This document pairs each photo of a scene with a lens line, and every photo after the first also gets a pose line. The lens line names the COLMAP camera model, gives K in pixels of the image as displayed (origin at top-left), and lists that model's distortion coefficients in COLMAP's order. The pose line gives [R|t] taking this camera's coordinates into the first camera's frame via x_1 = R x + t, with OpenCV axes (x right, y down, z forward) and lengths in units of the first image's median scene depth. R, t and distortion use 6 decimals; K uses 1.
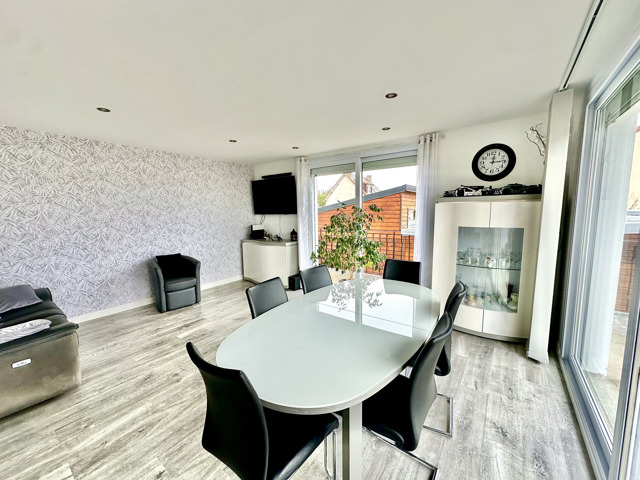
lens RADIAL K [[255.4, 0, 319.4], [0, 255.4, 238.6], [0, 0, 1]] dist [-0.003734, -0.000389]
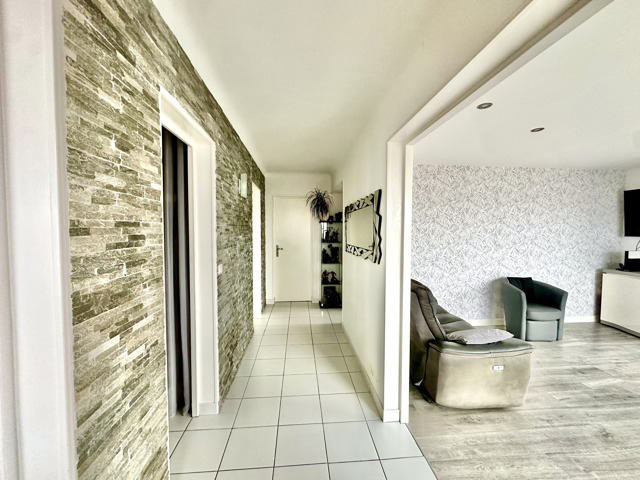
lens RADIAL K [[255.4, 0, 318.6], [0, 255.4, 237.8], [0, 0, 1]] dist [-0.003734, -0.000389]
pose [[0.659496, 0.044005, -0.750419, -0.443376], [-0.095638, 0.995084, -0.025698, 0.016088], [0.745599, 0.088716, 0.660463, -0.182443]]
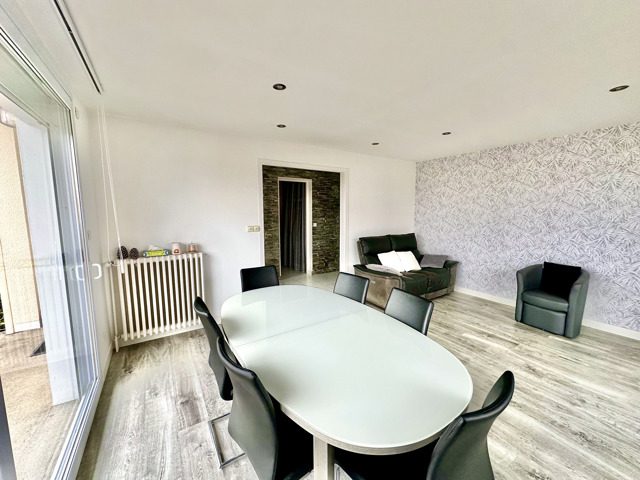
lens RADIAL K [[255.4, 0, 320.3], [0, 255.4, 236.1], [0, 0, 1]] dist [-0.003734, -0.000389]
pose [[-0.352207, 0.104535, -0.930066, 0.462689], [-0.099719, 0.983895, 0.148348, -0.076188], [0.930595, 0.144994, -0.336111, 0.632751]]
